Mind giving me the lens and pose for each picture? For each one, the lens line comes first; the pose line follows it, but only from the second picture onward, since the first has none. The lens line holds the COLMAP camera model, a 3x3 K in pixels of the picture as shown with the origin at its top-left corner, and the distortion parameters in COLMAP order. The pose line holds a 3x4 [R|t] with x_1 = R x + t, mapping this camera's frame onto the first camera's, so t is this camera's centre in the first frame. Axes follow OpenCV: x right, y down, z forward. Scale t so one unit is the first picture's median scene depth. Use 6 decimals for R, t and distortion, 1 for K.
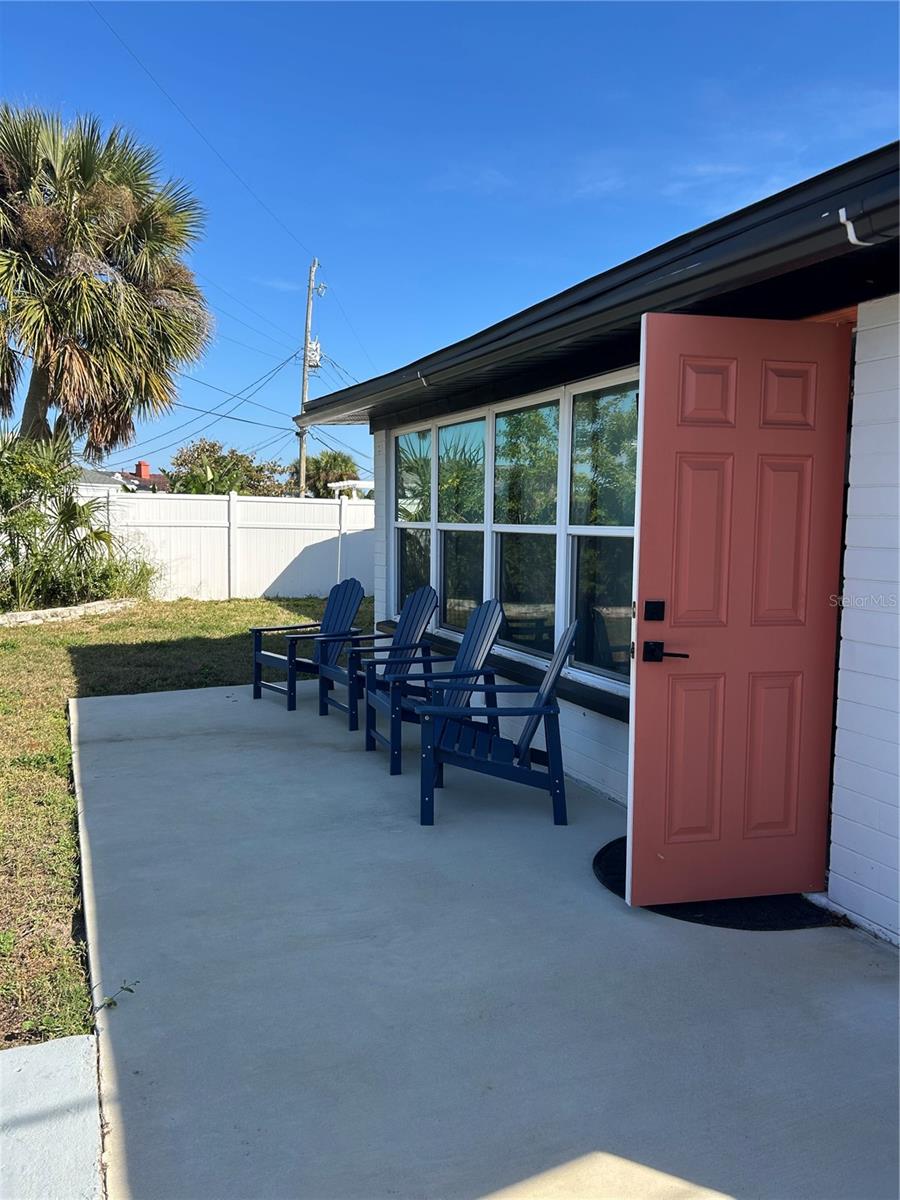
lens RADIAL K [[897.3, 0, 451.3], [0, 897.3, 596.9], [0, 0, 1]] dist [0.061138, -0.064216]
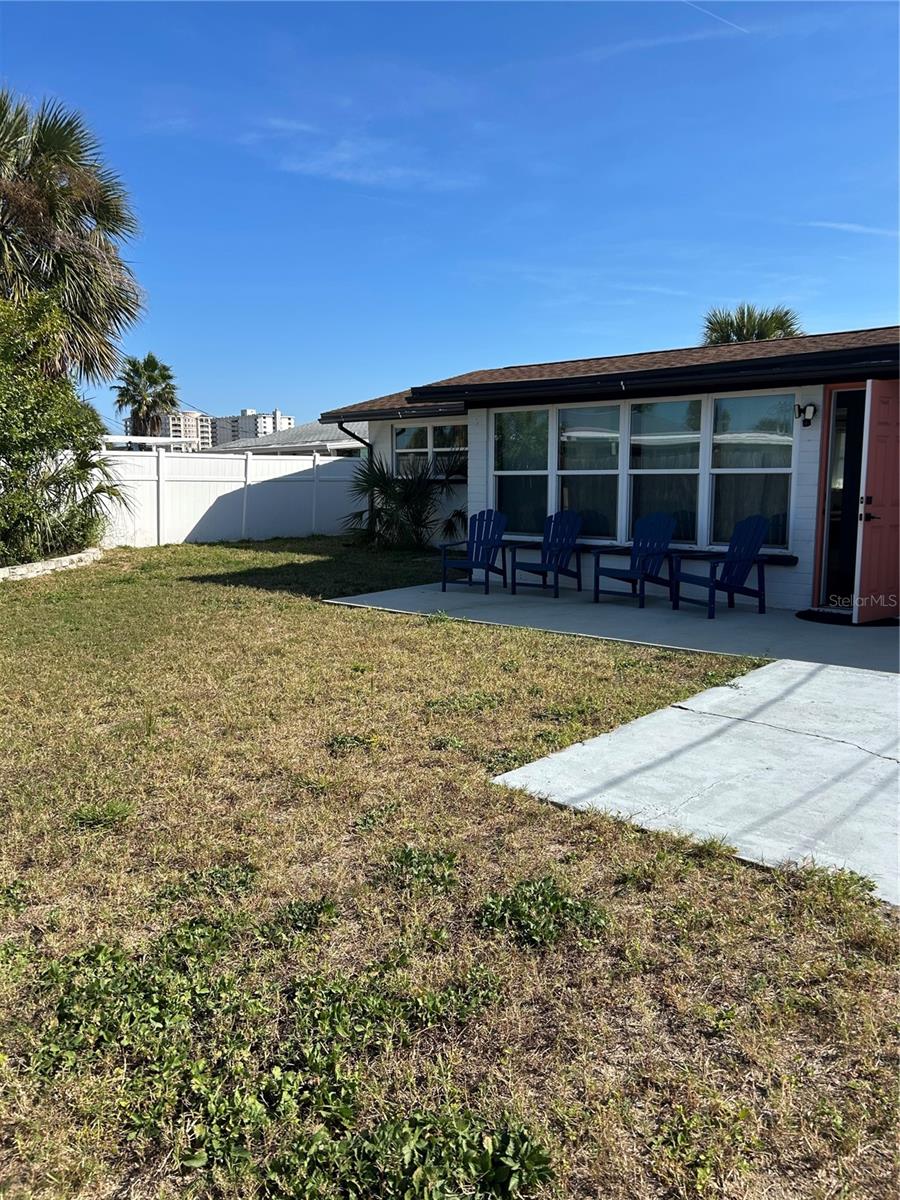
lens RADIAL K [[897.3, 0, 446.2], [0, 897.3, 602.0], [0, 0, 1]] dist [0.061138, -0.064216]
pose [[0.899613, -0.073873, 0.430394, -0.400269], [0.049553, 0.996491, 0.067462, 0.014224], [-0.433867, -0.039362, 0.900117, -0.155208]]
